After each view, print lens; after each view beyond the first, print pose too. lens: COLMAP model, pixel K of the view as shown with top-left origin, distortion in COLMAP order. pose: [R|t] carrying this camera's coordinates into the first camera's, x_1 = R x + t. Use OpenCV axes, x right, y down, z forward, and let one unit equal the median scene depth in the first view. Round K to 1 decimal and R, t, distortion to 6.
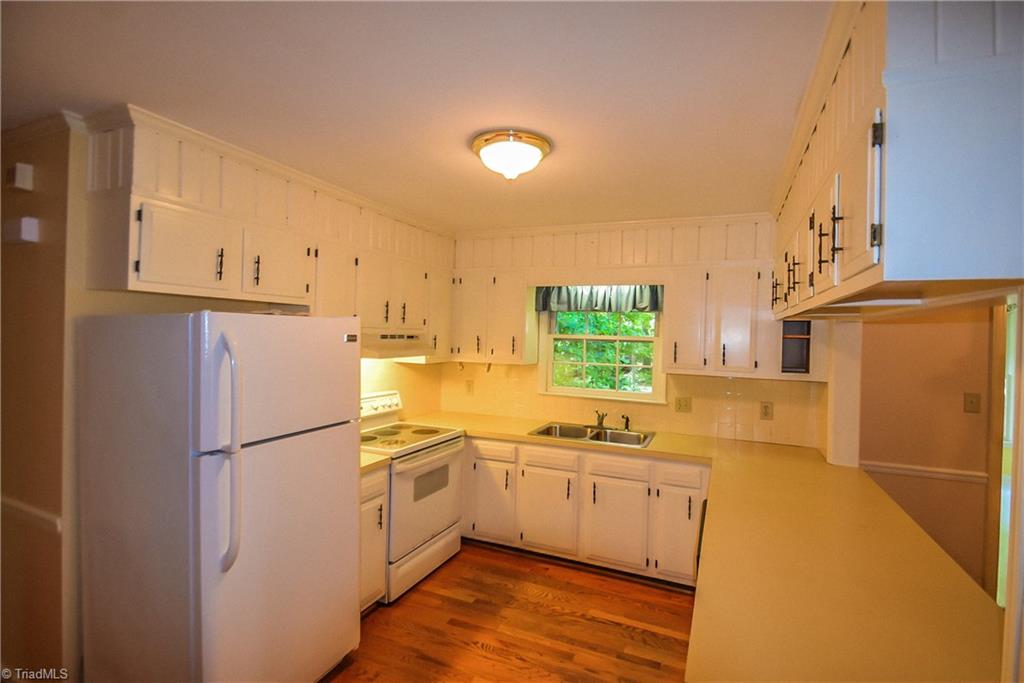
lens RADIAL K [[463.1, 0, 494.5], [0, 463.1, 347.9], [0, 0, 1]] dist [0.009000, -0.001335]
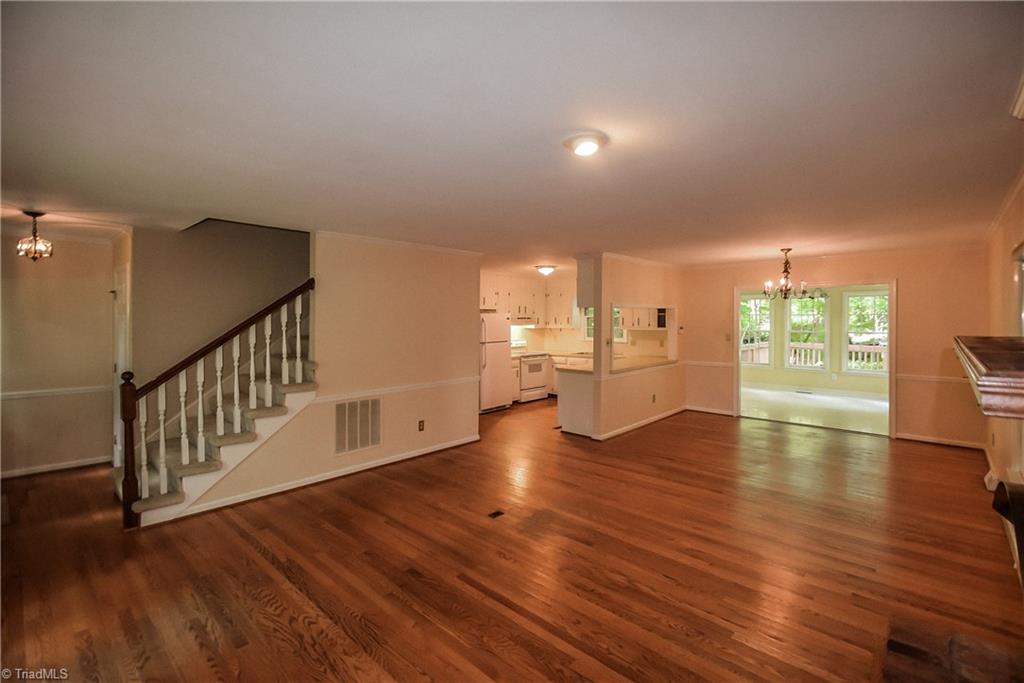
lens RADIAL K [[455.5, 0, 507.2], [0, 455.5, 327.7], [0, 0, 1]] dist [0.011046, 0.000322]
pose [[0.955237, -0.019852, -0.295176, 0.508262], [0.017510, 0.999791, -0.010576, 0.059161], [0.295324, 0.004934, 0.955385, -1.664583]]
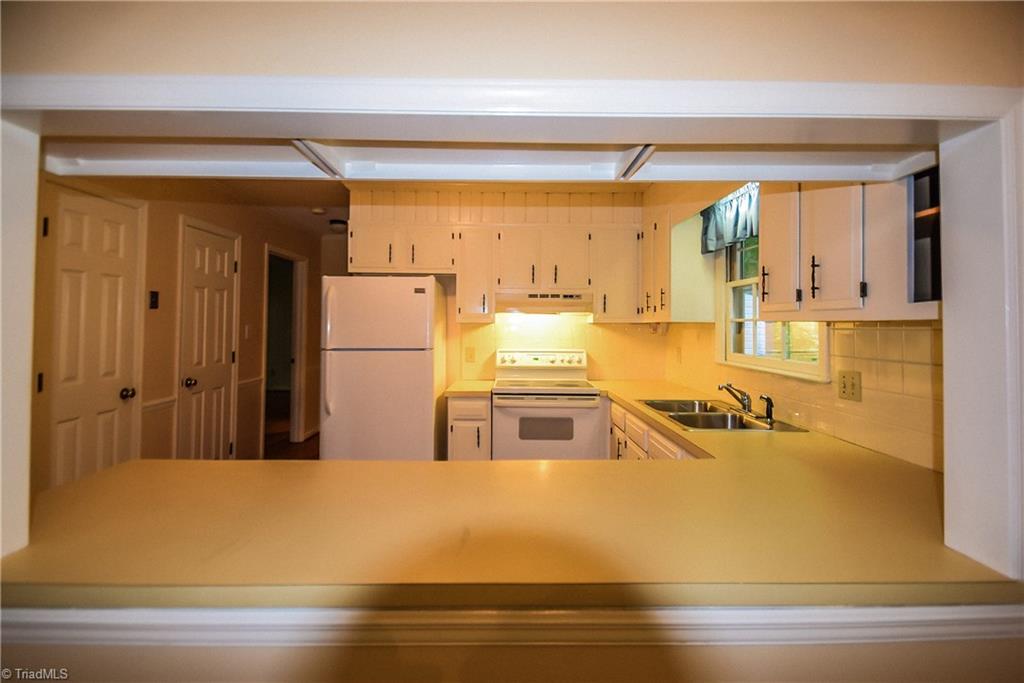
lens RADIAL K [[463.1, 0, 556.0], [0, 463.1, 321.8], [0, 0, 1]] dist [0.009000, -0.001335]
pose [[0.476032, -0.029098, -0.878947, 0.752781], [-0.022801, 0.998708, -0.045412, 0.085711], [0.879132, 0.041659, 0.474753, 0.472026]]
